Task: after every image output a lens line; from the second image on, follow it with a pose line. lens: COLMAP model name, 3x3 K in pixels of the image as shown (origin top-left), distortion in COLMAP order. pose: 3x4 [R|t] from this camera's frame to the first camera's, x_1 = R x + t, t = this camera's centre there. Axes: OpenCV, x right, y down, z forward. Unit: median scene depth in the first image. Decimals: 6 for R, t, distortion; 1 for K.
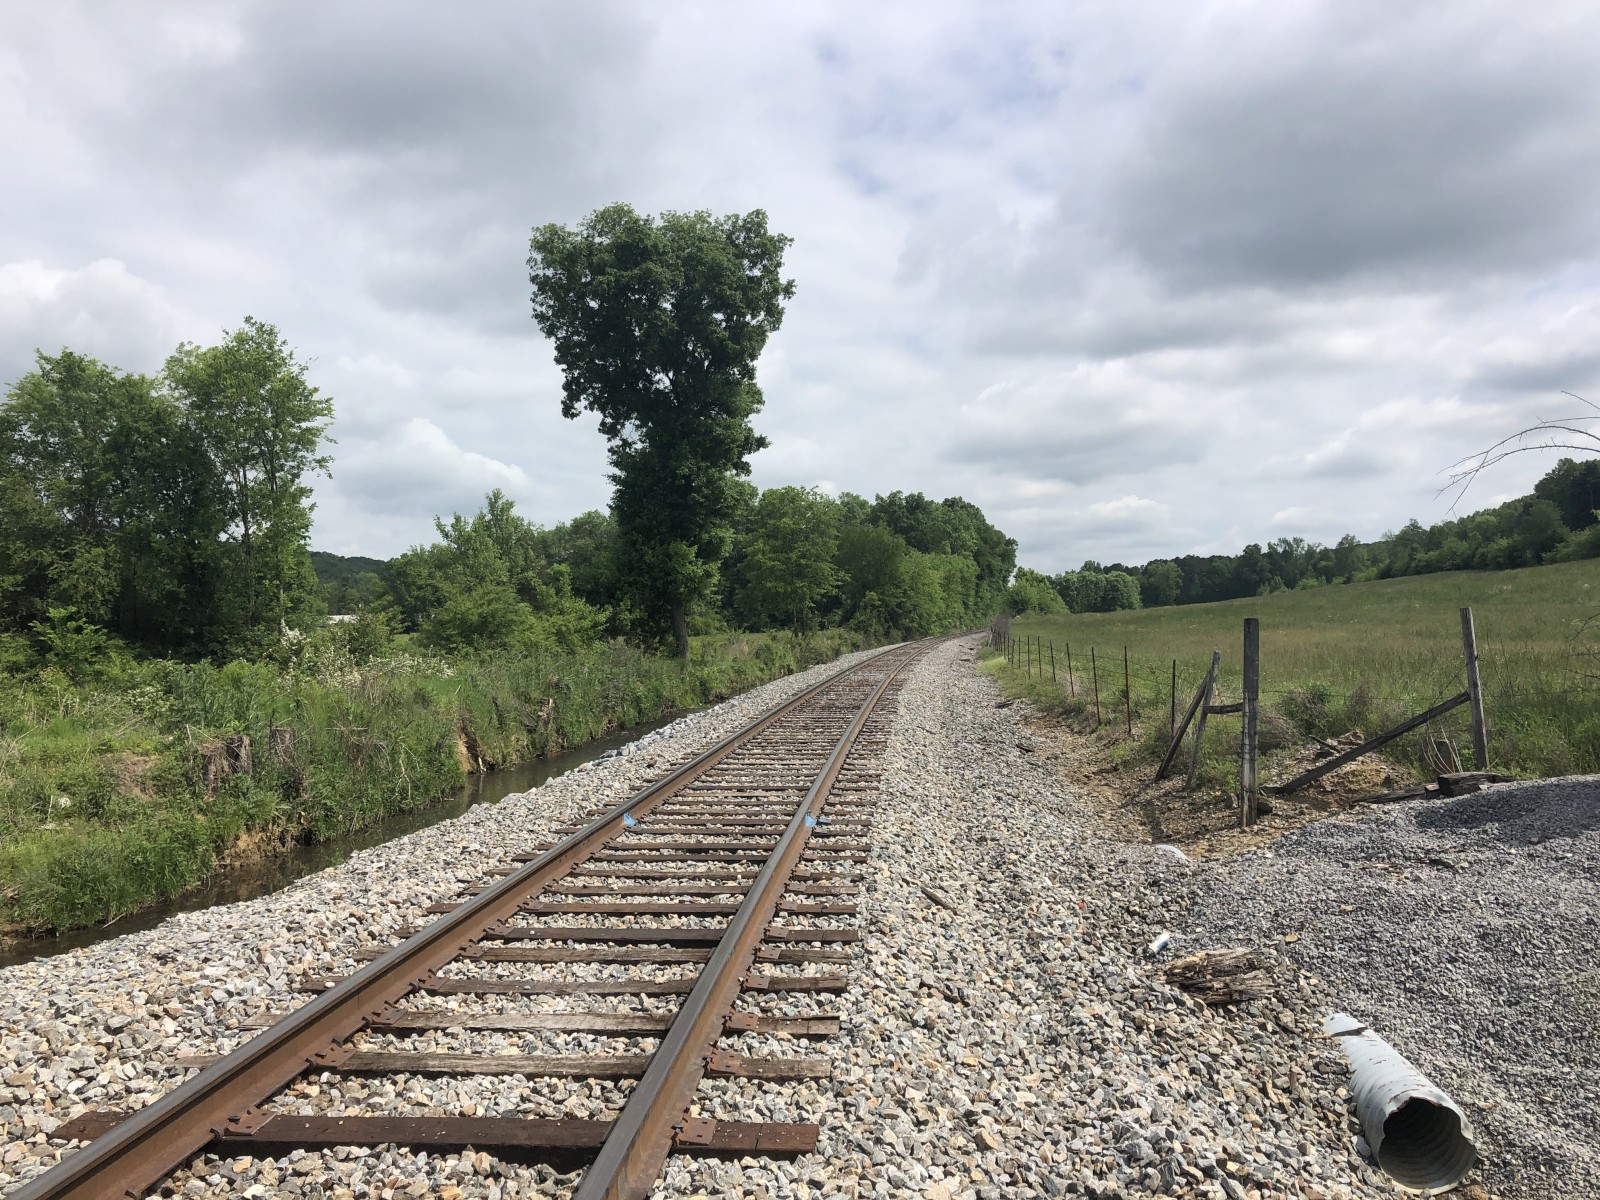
lens RADIAL K [[1293.7, 0, 806.3], [0, 1293.7, 592.6], [0, 0, 1]] dist [0.004169, 0.006758]
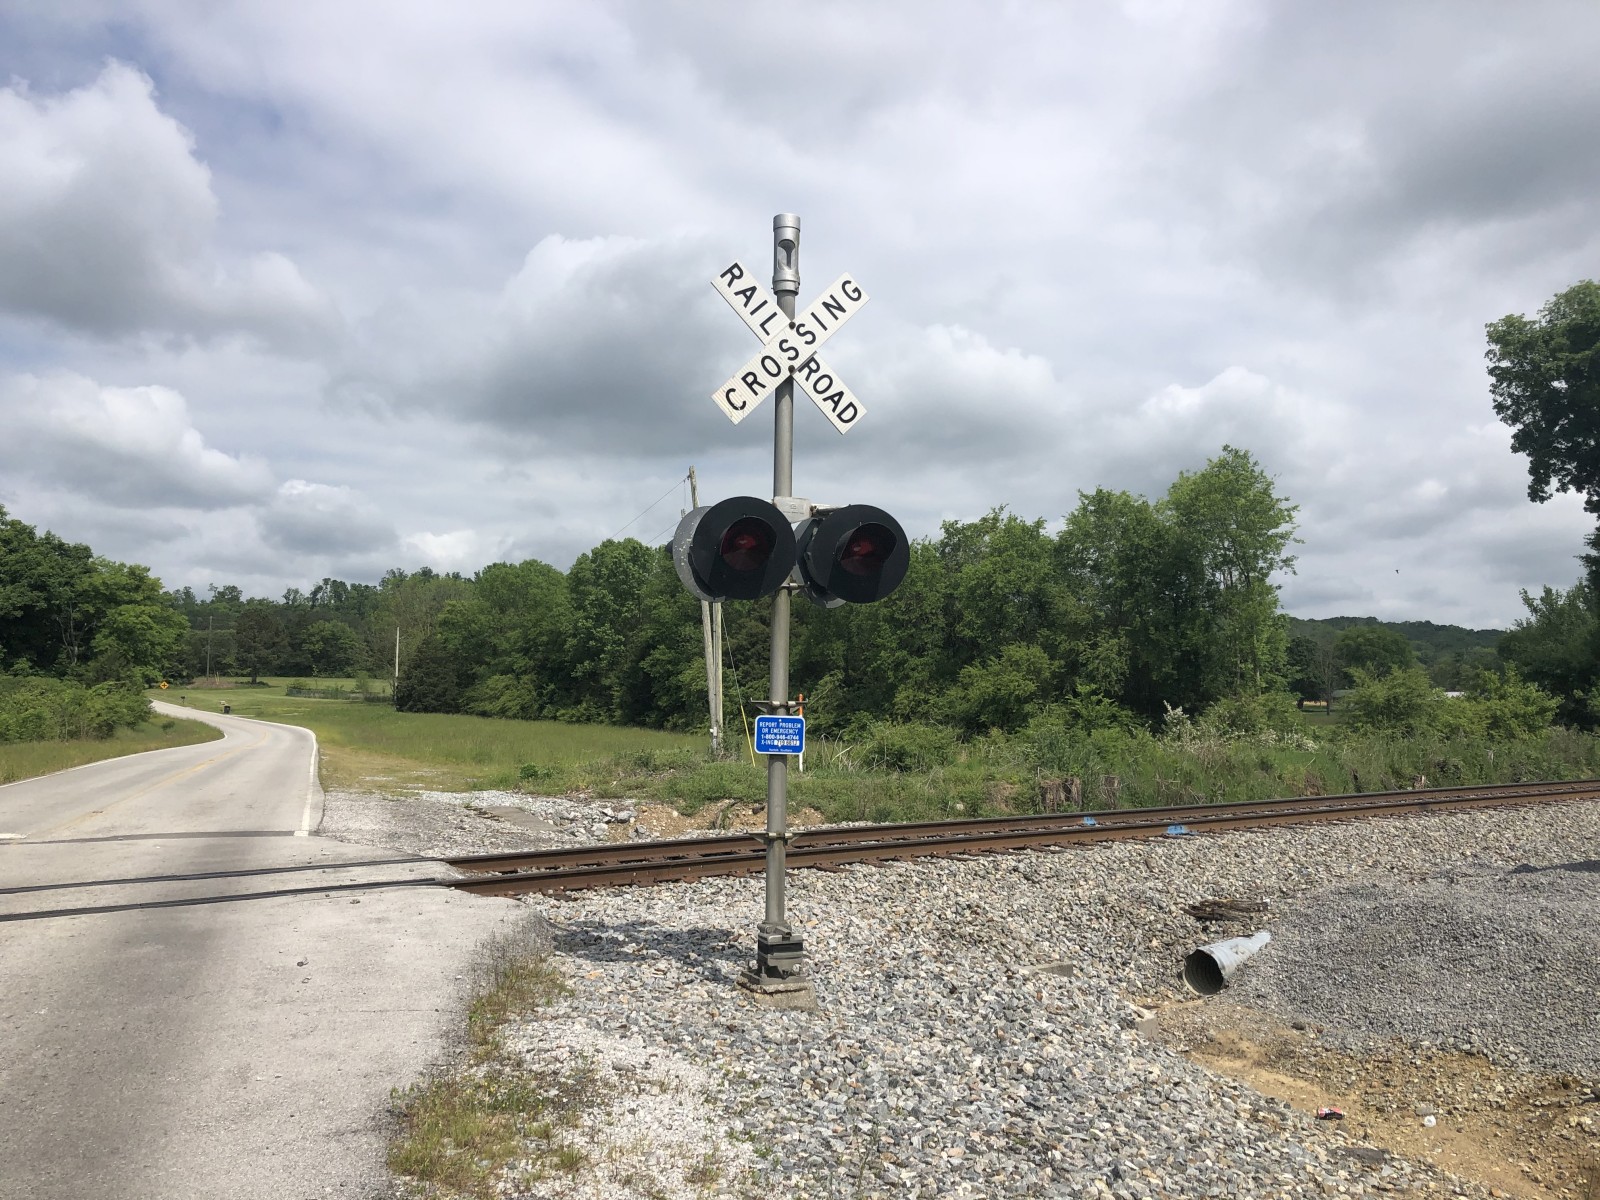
lens RADIAL K [[1293.7, 0, 796.2], [0, 1293.7, 601.3], [0, 0, 1]] dist [0.004169, 0.006758]
pose [[0.674226, -0.031805, -0.737840, 0.184213], [-0.005361, 0.998835, -0.047953, -0.007969], [0.738506, 0.036287, 0.673270, -0.102641]]
